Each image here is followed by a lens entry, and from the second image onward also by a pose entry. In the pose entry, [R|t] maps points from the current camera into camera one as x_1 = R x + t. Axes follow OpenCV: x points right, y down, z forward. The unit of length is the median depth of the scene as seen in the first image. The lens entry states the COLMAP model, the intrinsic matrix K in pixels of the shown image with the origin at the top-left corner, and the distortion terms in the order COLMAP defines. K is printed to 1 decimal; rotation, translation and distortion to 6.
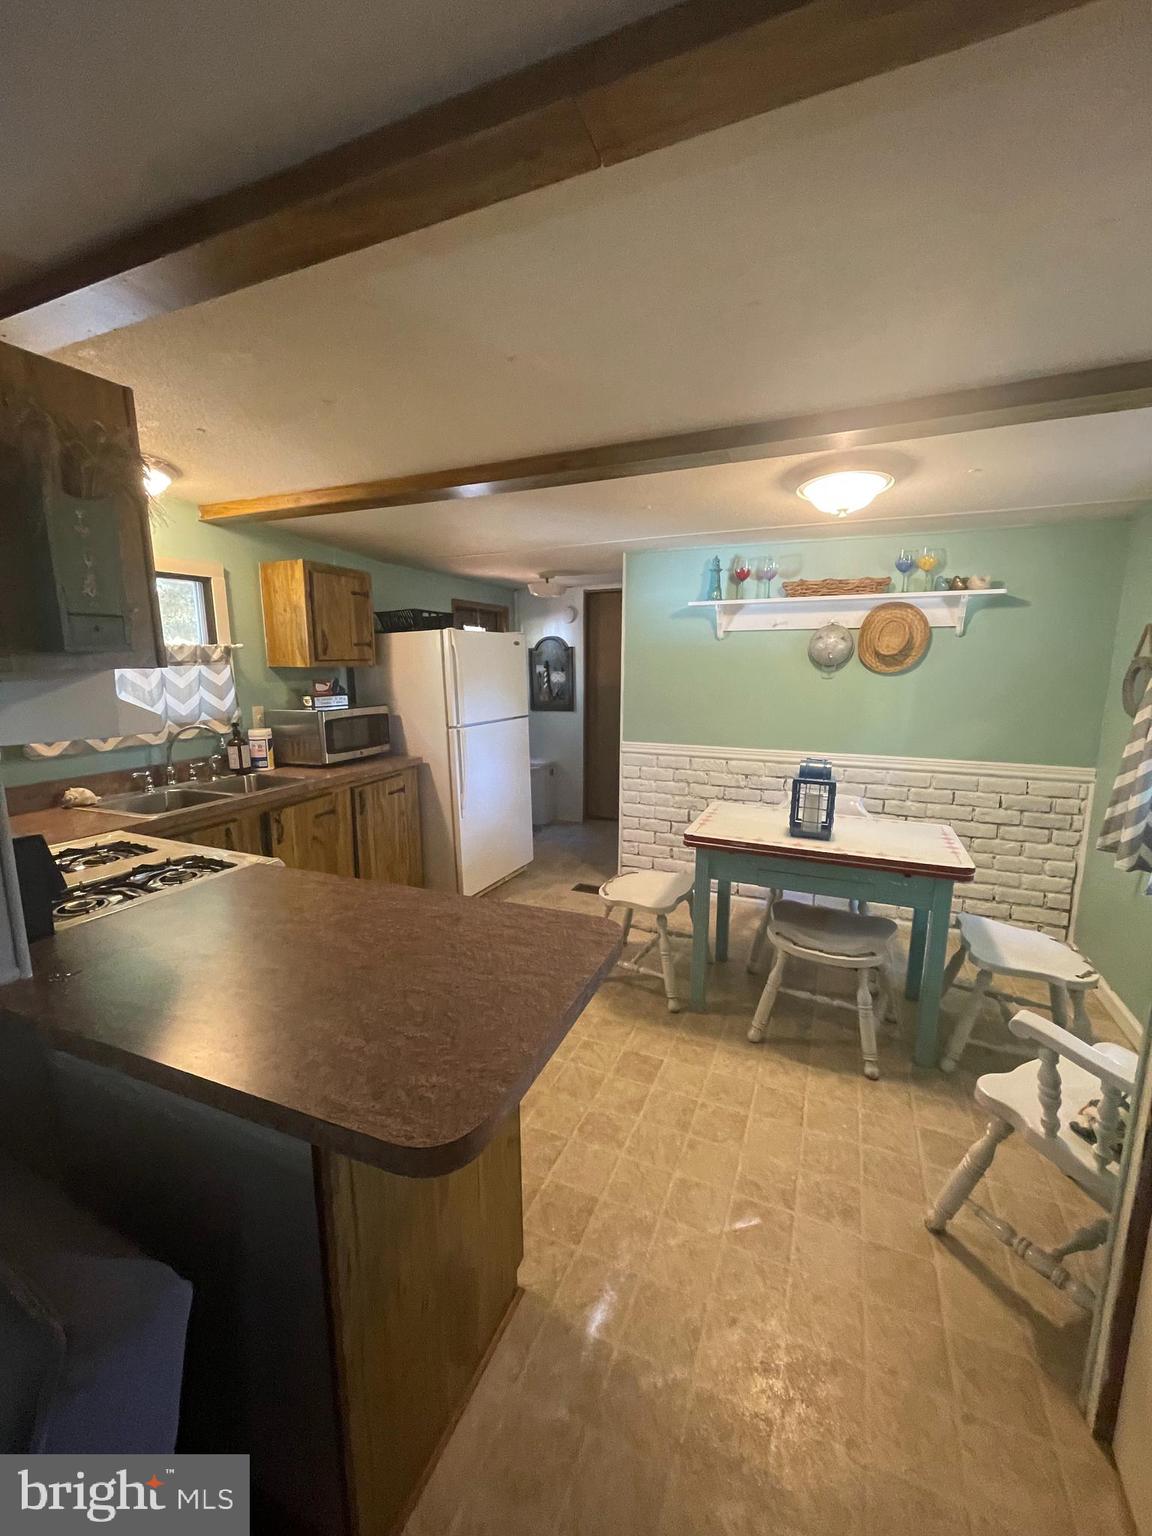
lens RADIAL K [[612.5, 0, 576.0], [0, 612.5, 768.0], [0, 0, 1]] dist [-0.011787, -0.000097]
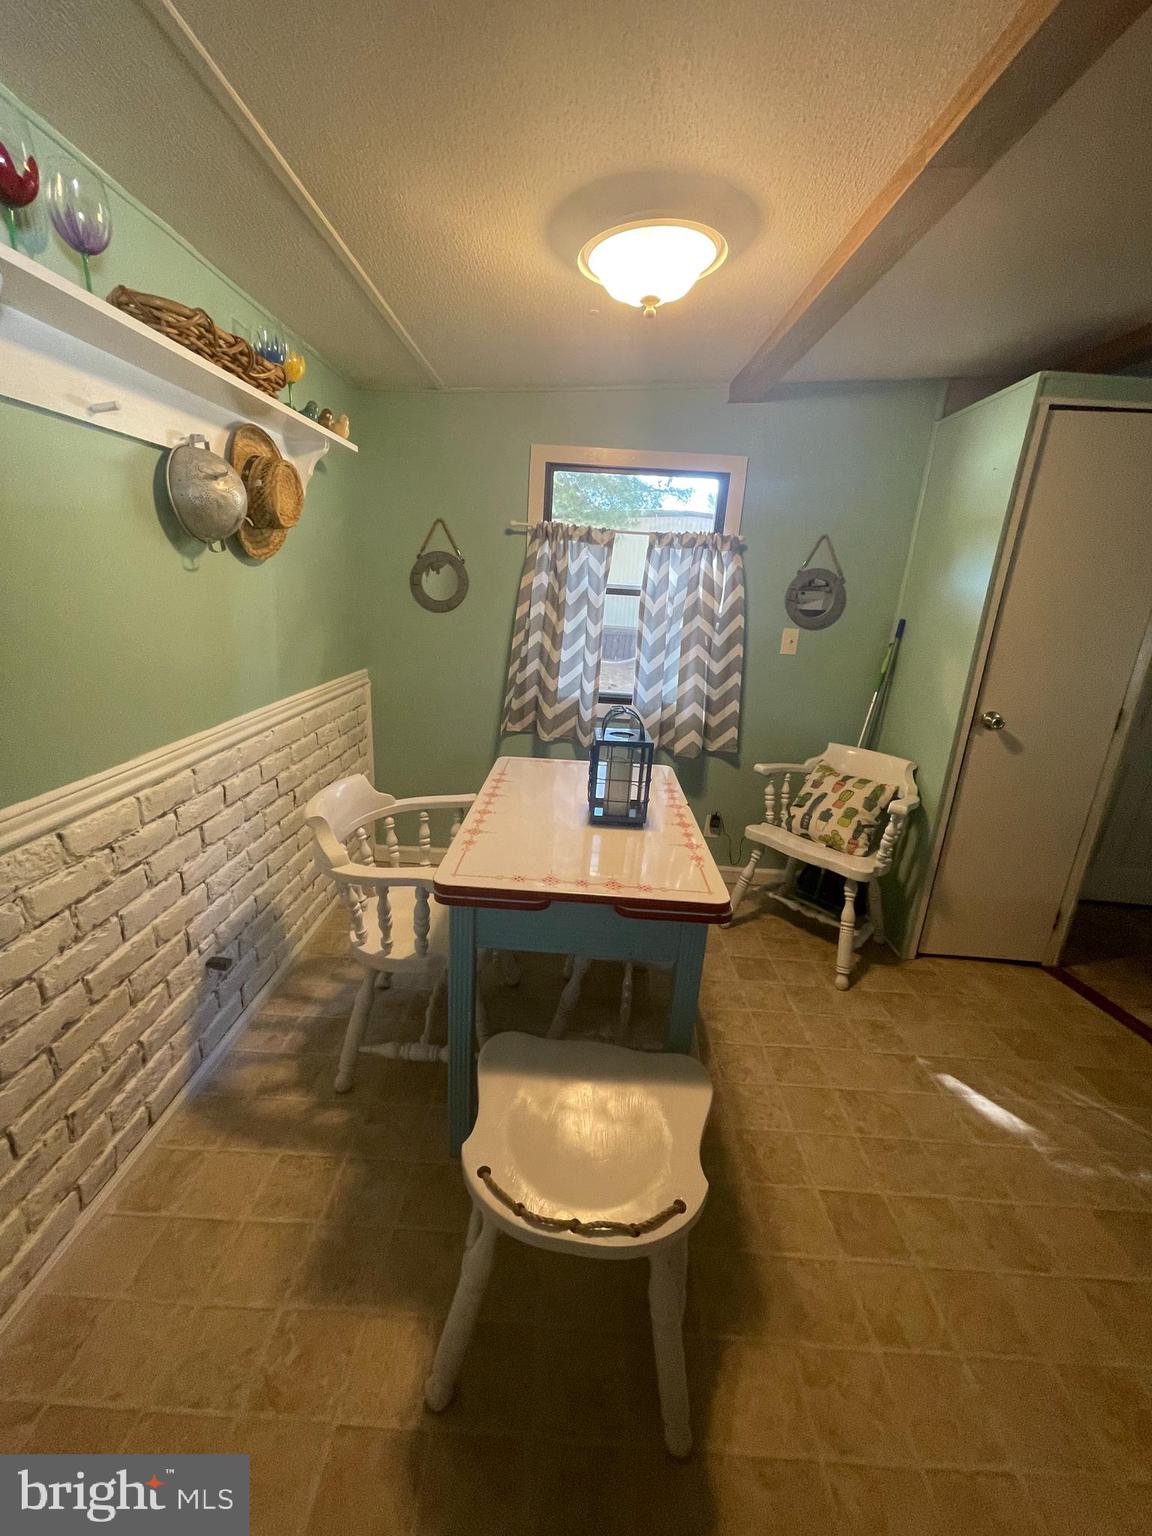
lens RADIAL K [[613.0, 0, 572.8], [0, 613.0, 765.9], [0, 0, 1]] dist [-0.000125, -0.000005]
pose [[-0.366472, -0.288653, 0.884521, -0.143330], [0.105999, 0.931517, 0.347907, -0.140670], [-0.924371, 0.221256, -0.310778, 0.920814]]
